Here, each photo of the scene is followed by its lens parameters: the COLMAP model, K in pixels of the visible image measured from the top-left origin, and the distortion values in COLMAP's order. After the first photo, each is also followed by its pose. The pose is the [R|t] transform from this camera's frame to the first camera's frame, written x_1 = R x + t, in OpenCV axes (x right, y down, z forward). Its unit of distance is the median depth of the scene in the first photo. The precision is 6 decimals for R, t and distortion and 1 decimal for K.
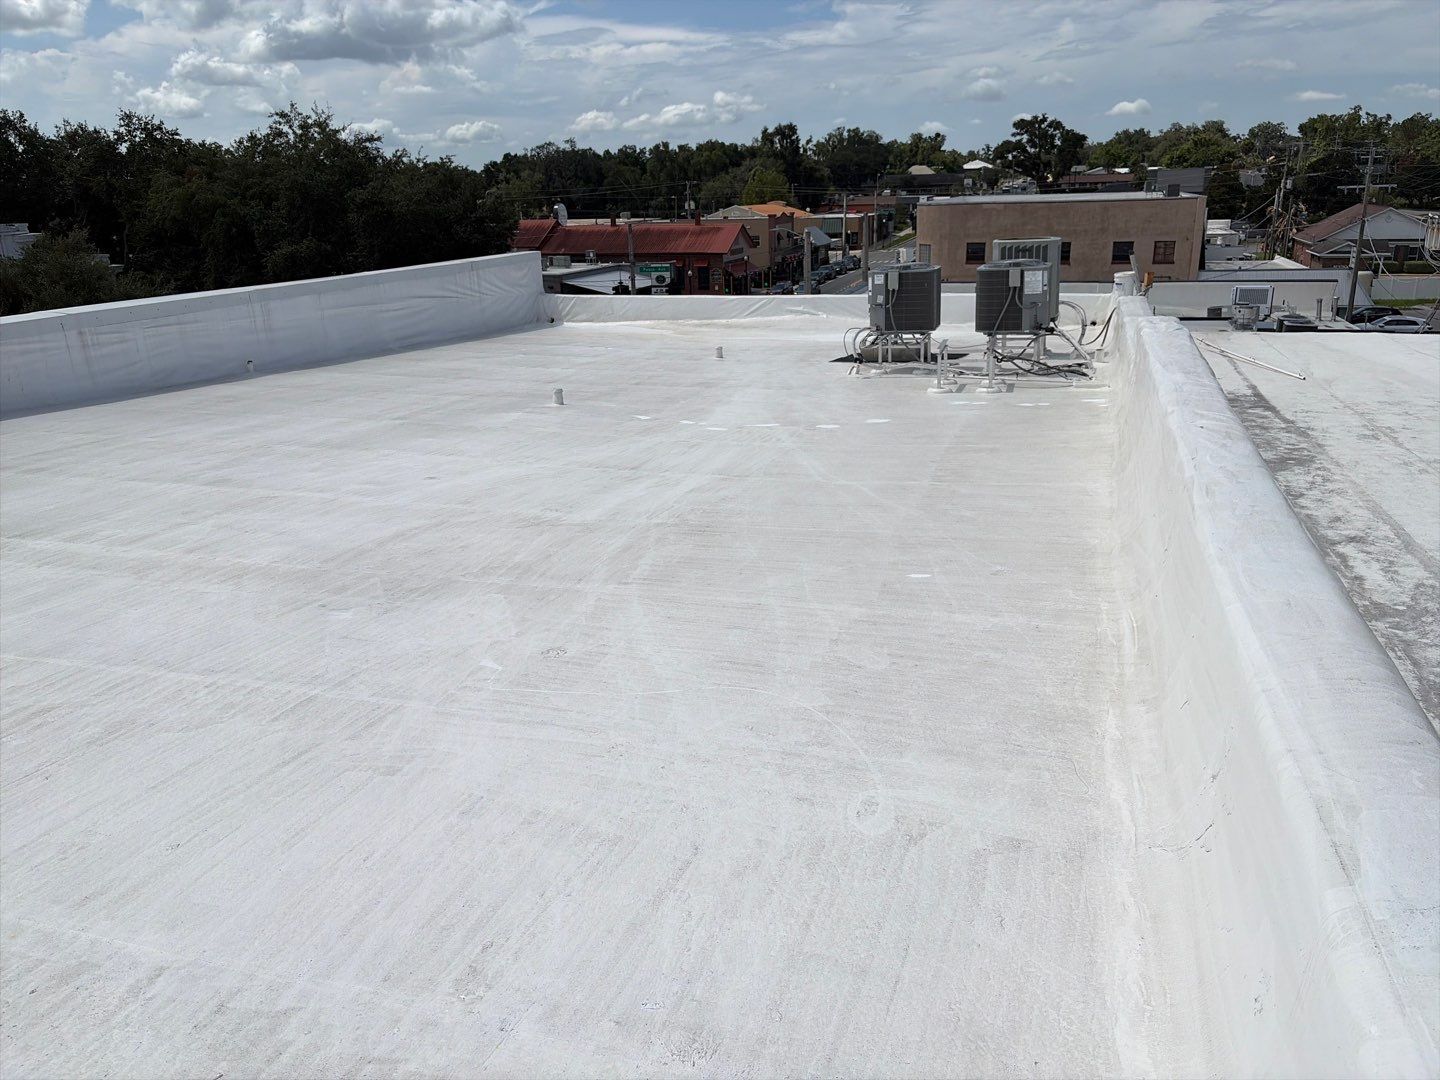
lens RADIAL K [[1090.5, 0, 718.3], [0, 1090.5, 541.1], [0, 0, 1]] dist [0.046285, -0.042178]
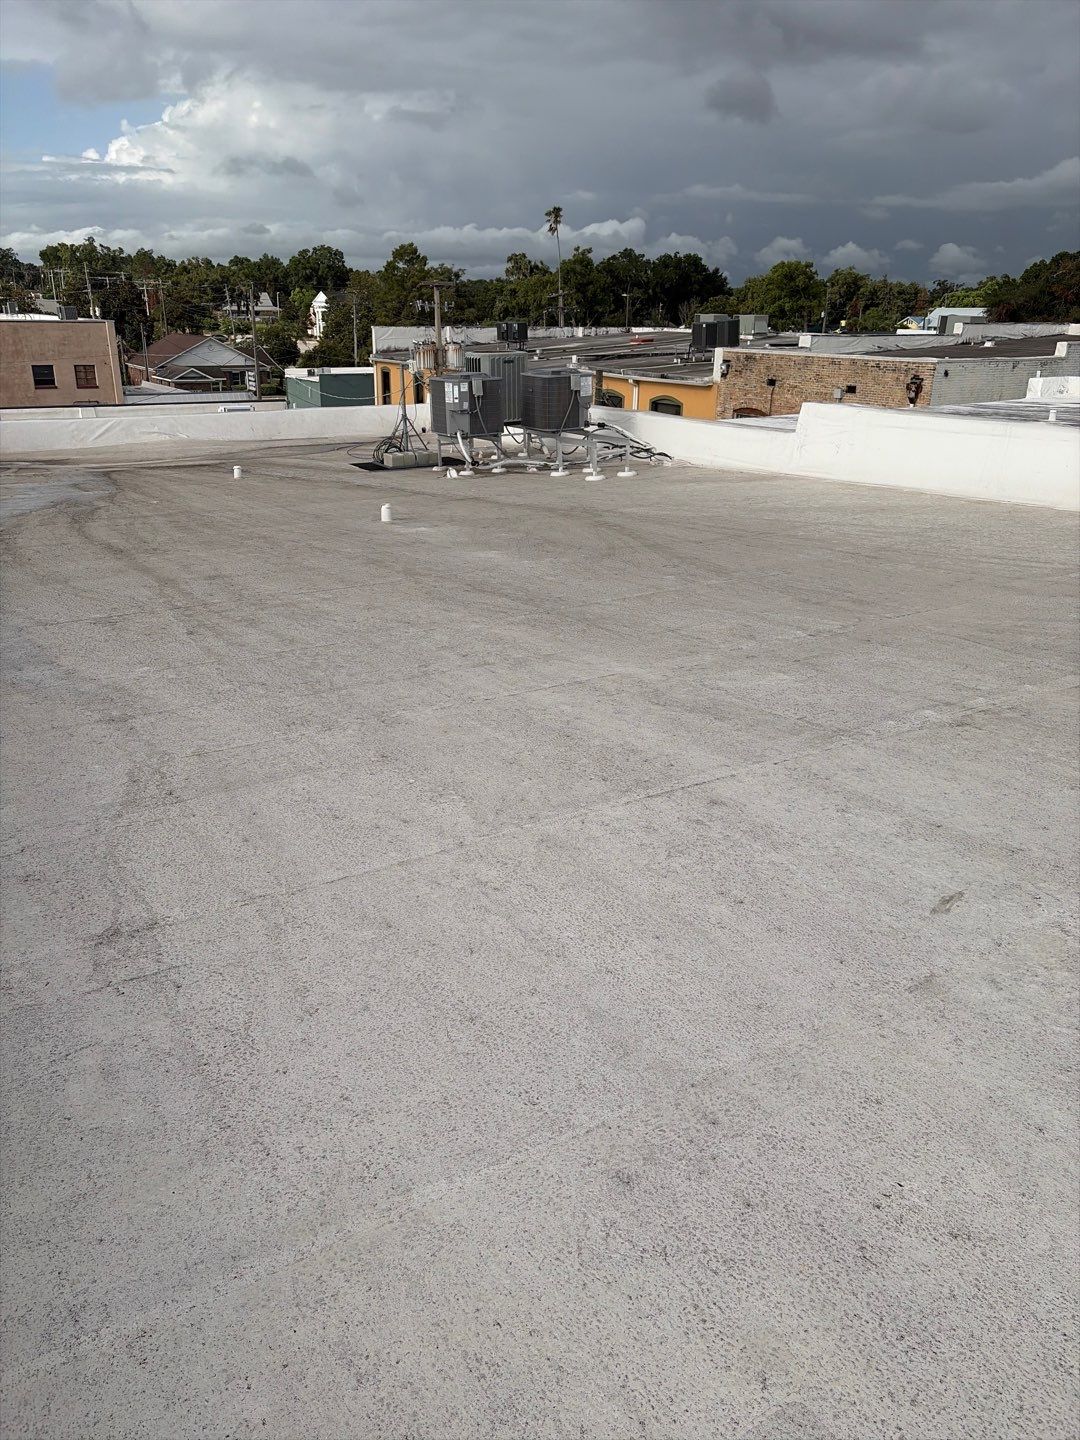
lens RADIAL K [[1090.5, 0, 537.3], [0, 1090.5, 730.0], [0, 0, 1]] dist [0.046285, -0.042178]
pose [[0.635759, -0.247927, 0.730987, -0.144589], [0.210810, 0.966780, 0.144554, -0.010077], [-0.742543, 0.062198, 0.666904, 0.047471]]
